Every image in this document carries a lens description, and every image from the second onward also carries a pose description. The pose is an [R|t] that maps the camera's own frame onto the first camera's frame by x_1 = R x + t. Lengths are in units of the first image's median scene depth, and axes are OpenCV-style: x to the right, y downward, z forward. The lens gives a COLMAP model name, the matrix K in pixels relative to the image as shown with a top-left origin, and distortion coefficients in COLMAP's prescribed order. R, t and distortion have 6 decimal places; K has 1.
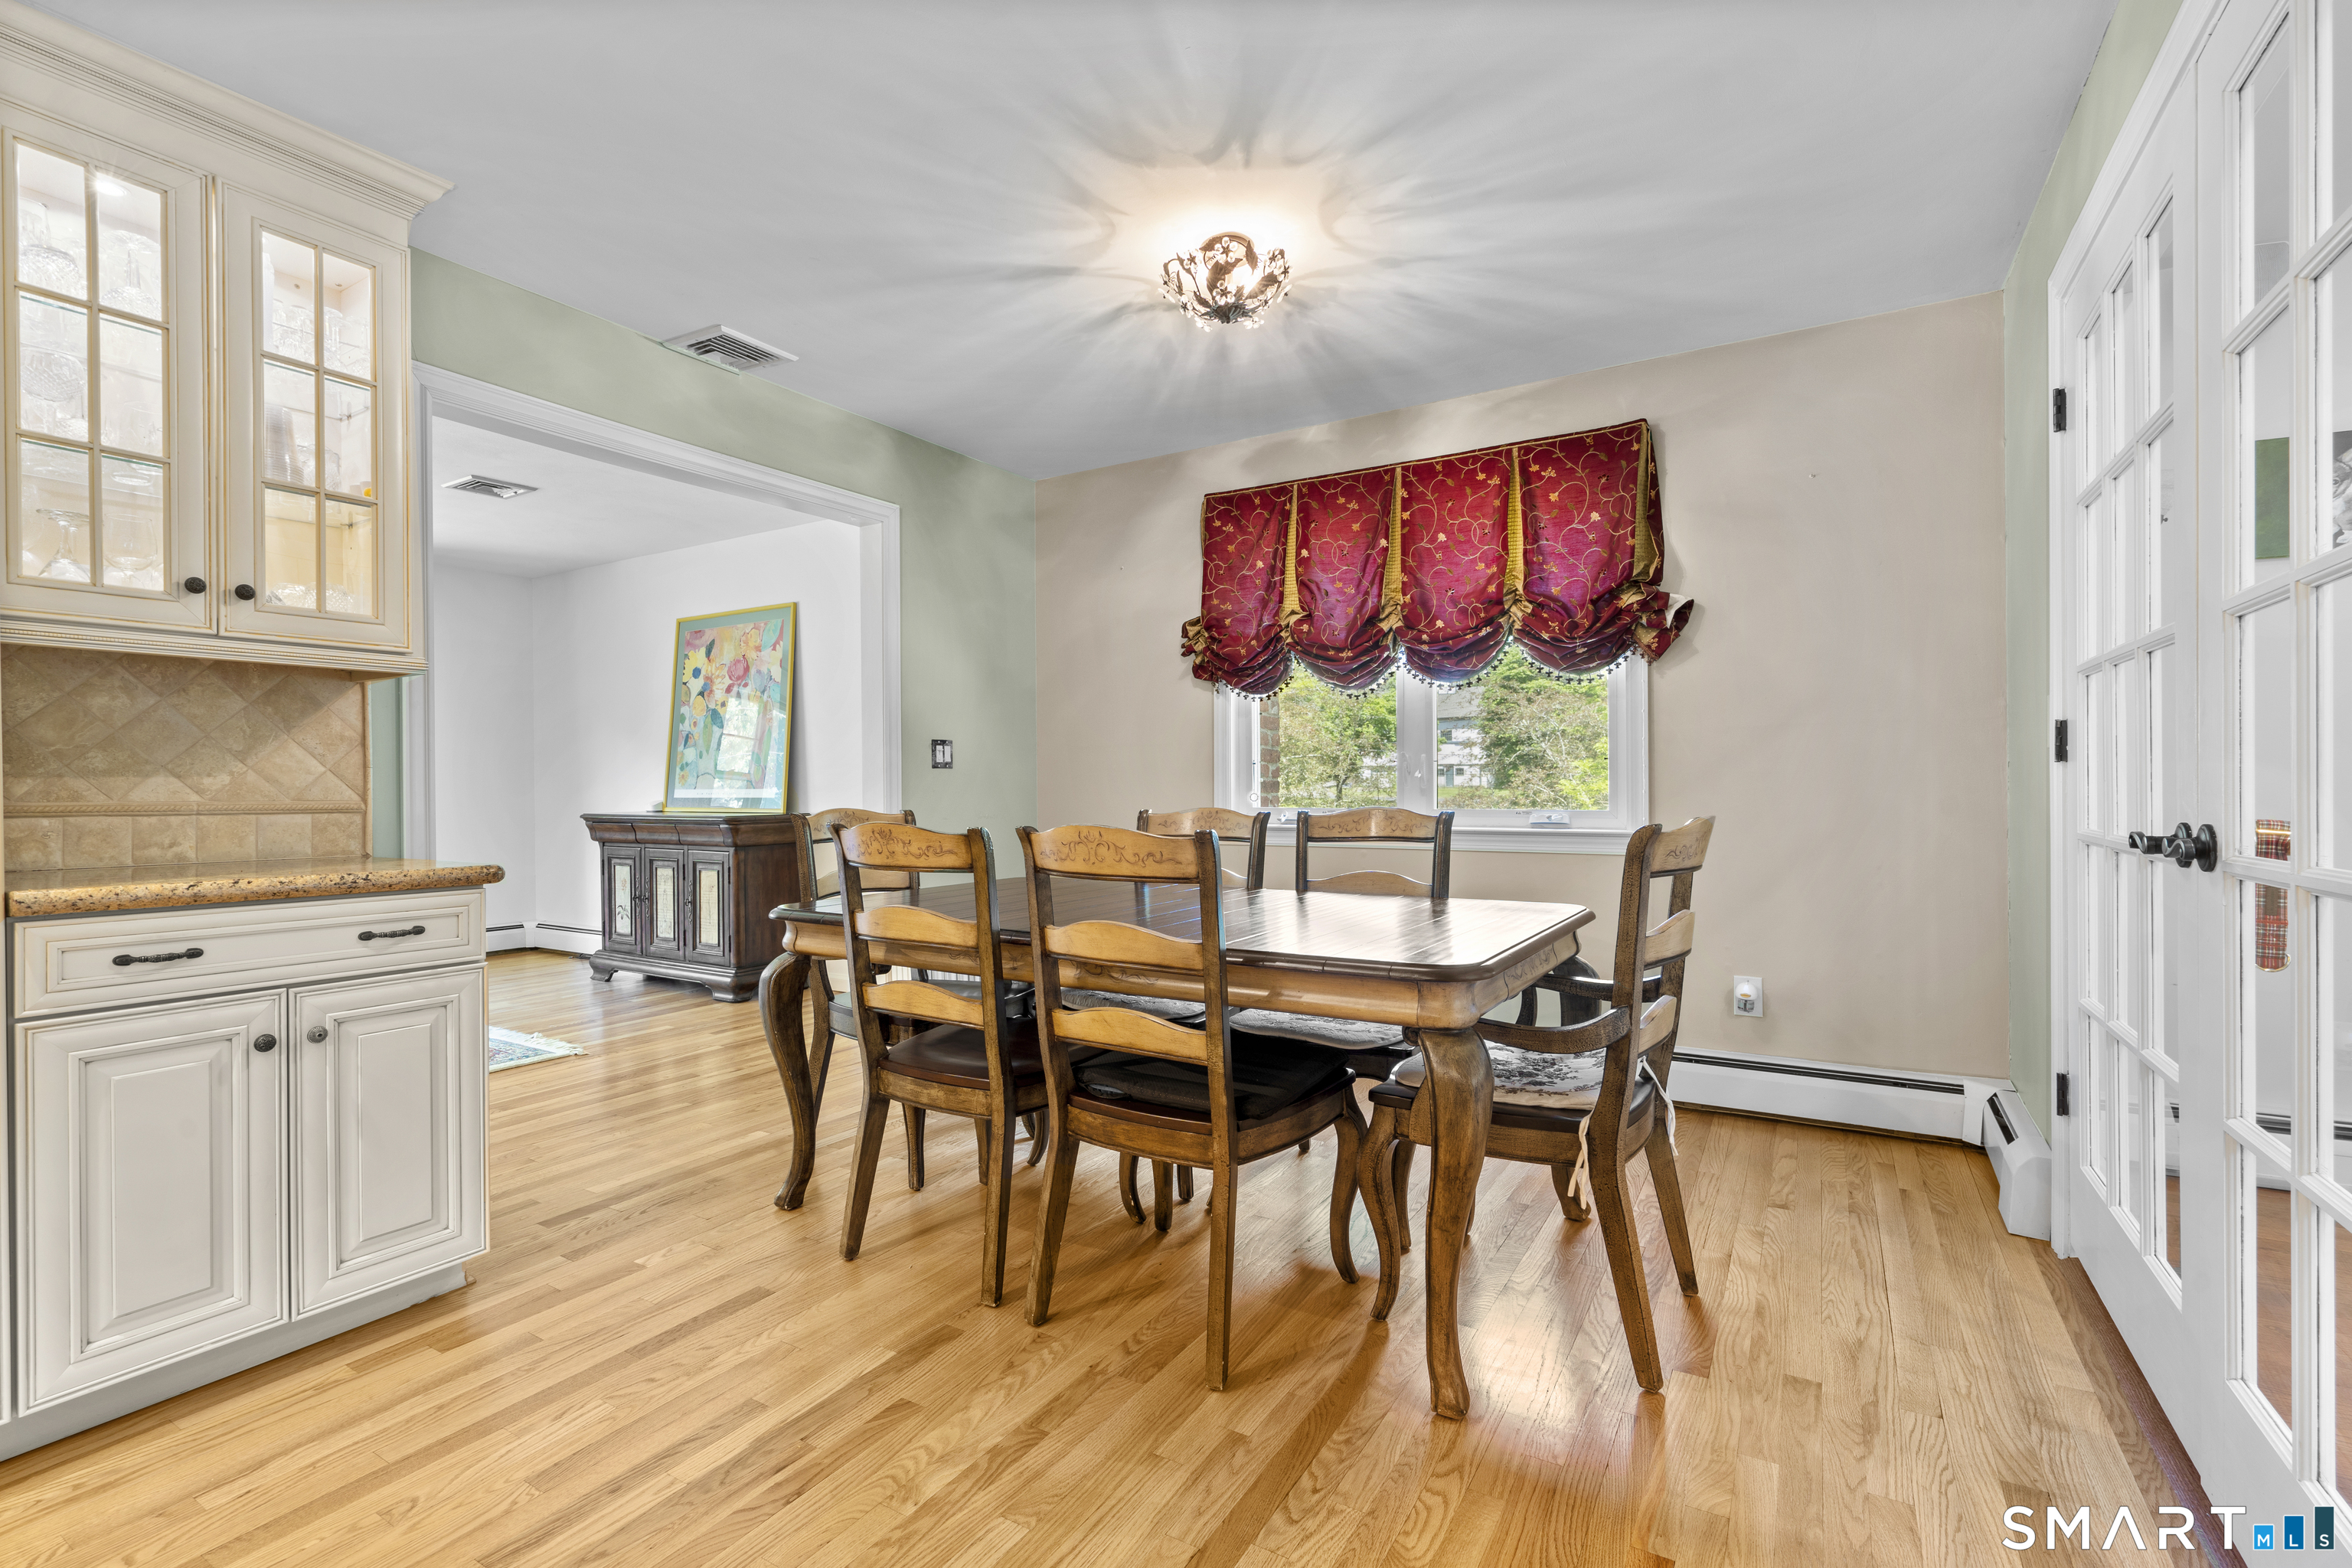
lens RADIAL K [[1054.9, 0, 1183.2], [0, 1054.9, 790.7], [0, 0, 1]] dist [-0.008510, 0.003048]
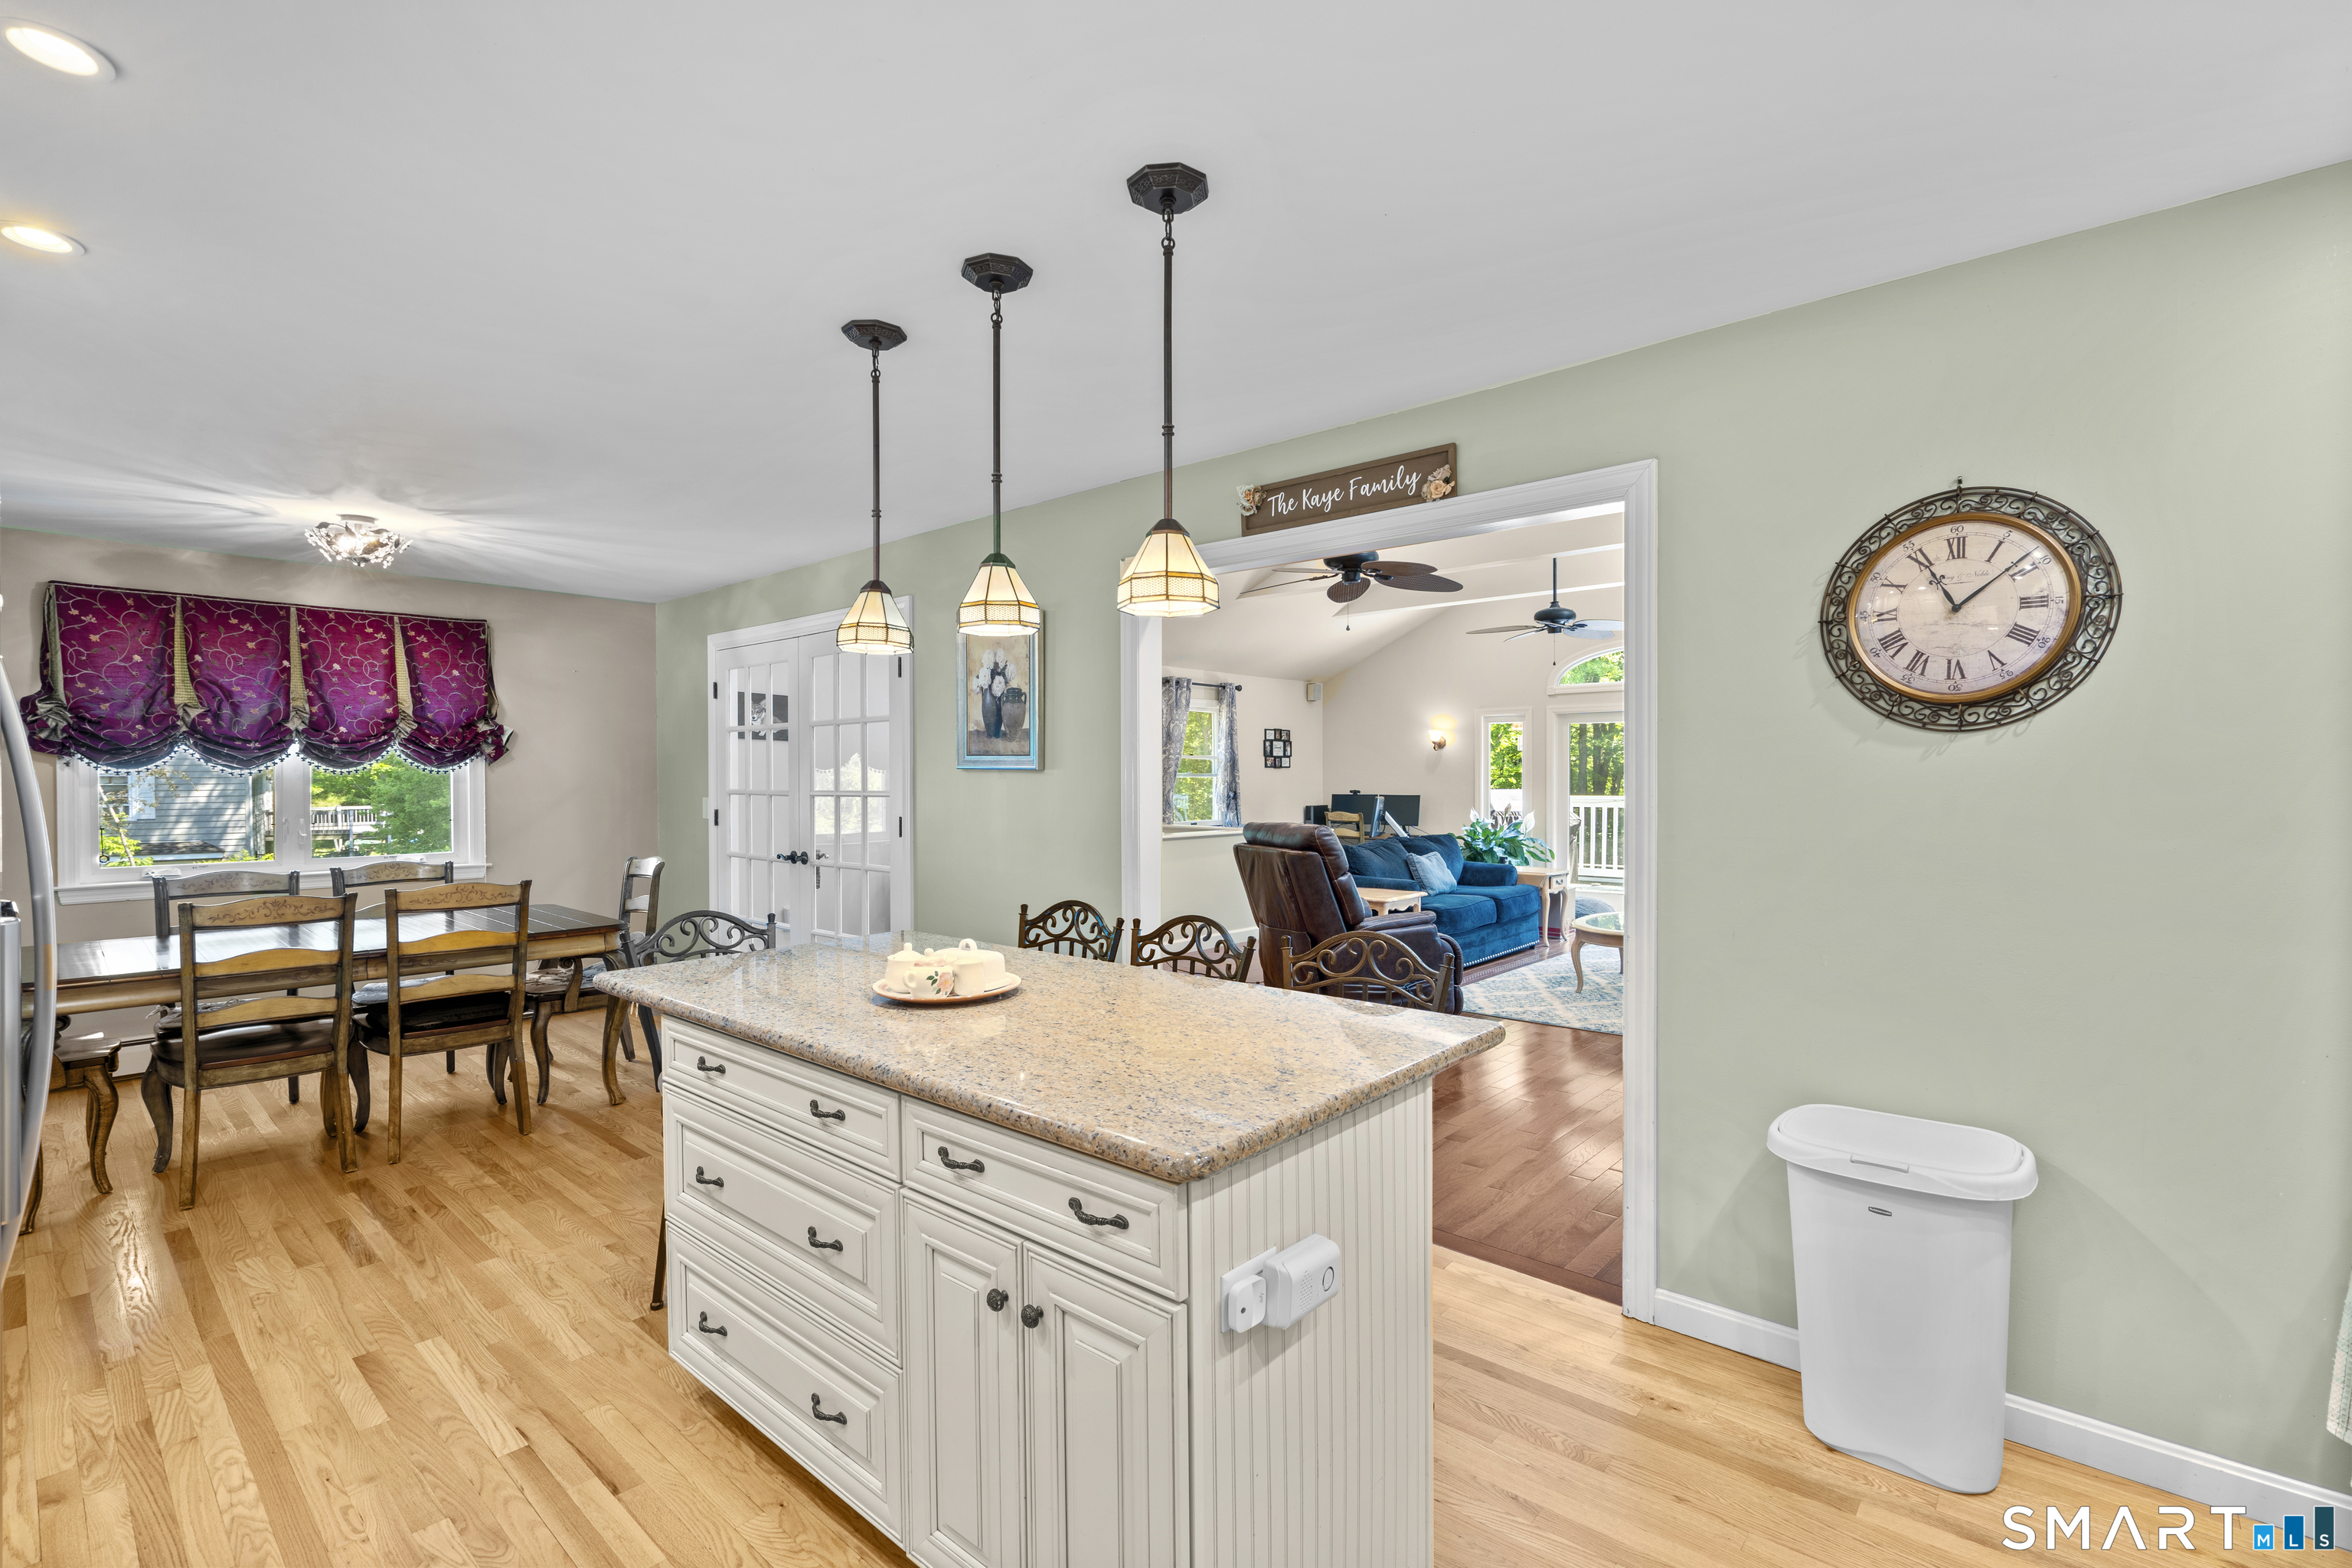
lens RADIAL K [[1054.9, 0, 1181.7], [0, 1054.9, 784.5], [0, 0, 1]] dist [-0.008510, 0.003048]
pose [[0.179831, -0.002603, 0.983694, -0.973522], [0.005558, 0.999983, 0.001630, -0.081183], [-0.983682, 0.005174, 0.179842, -0.383564]]
